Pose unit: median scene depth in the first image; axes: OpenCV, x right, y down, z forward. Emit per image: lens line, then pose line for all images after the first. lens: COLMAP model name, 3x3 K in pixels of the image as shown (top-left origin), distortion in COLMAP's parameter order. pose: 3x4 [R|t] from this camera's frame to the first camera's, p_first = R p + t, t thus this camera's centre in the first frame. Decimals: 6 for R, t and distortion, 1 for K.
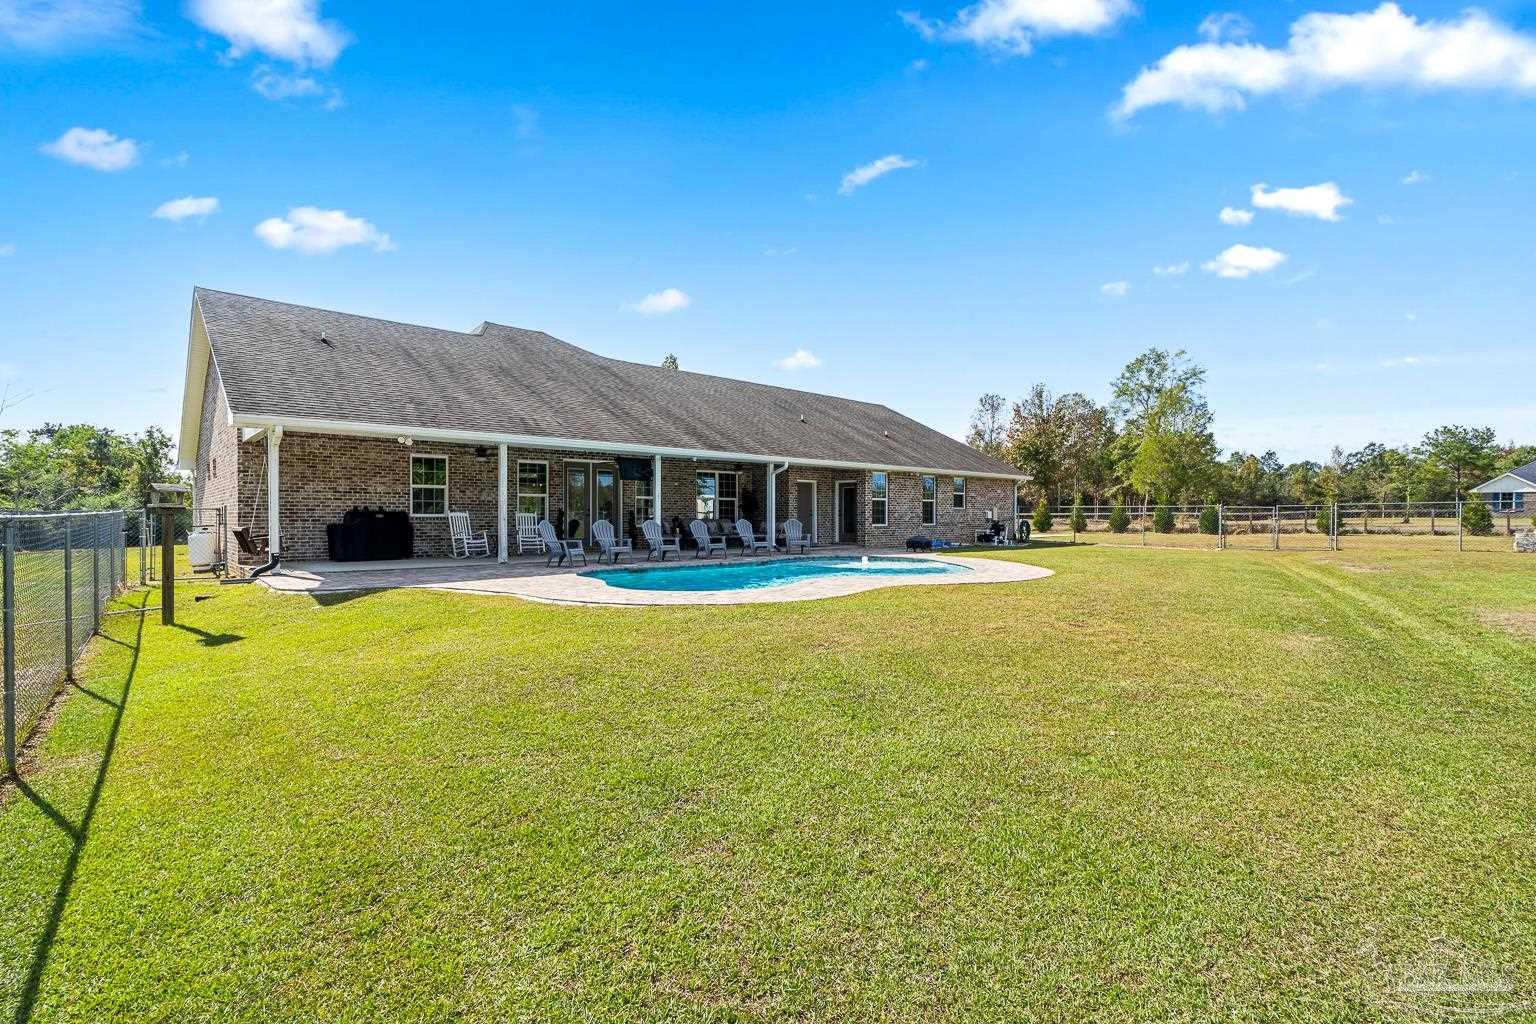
lens RADIAL K [[701.5, 0, 763.1], [0, 701.5, 521.3], [0, 0, 1]] dist [-0.001887, 0.000336]
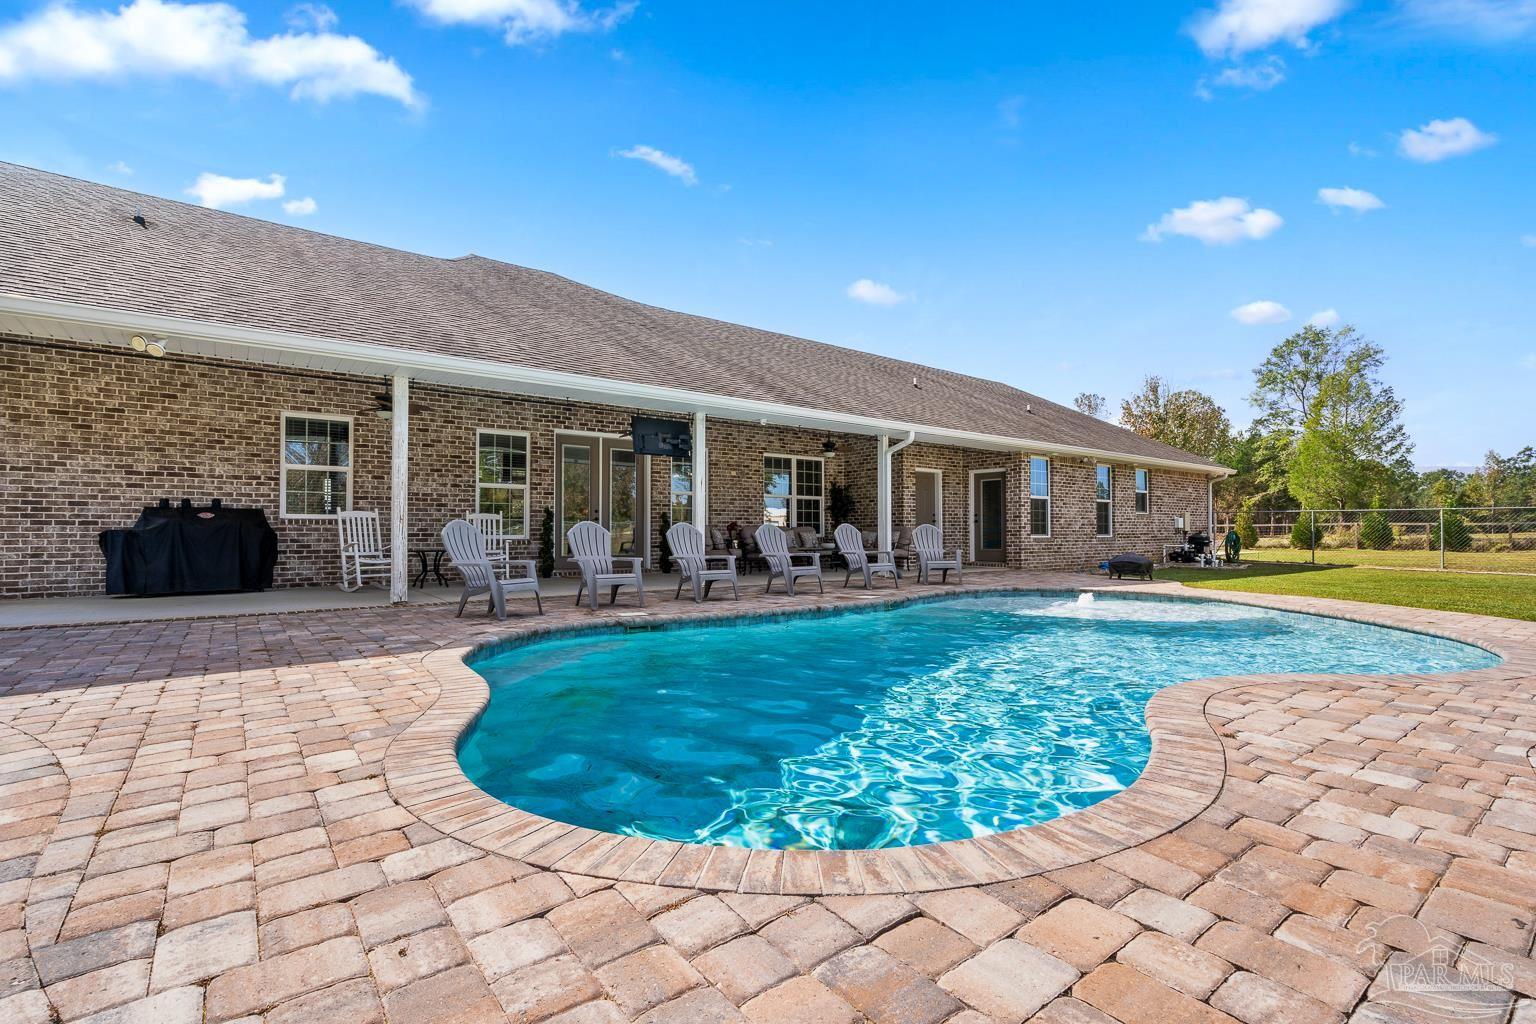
lens RADIAL K [[701.5, 0, 763.1], [0, 701.5, 521.3], [0, 0, 1]] dist [-0.001887, 0.000336]
pose [[0.996110, -0.001132, -0.088108, -0.035934], [-0.000839, 0.999750, -0.022330, 0.006287], [0.088111, 0.022317, 0.995861, 0.326994]]
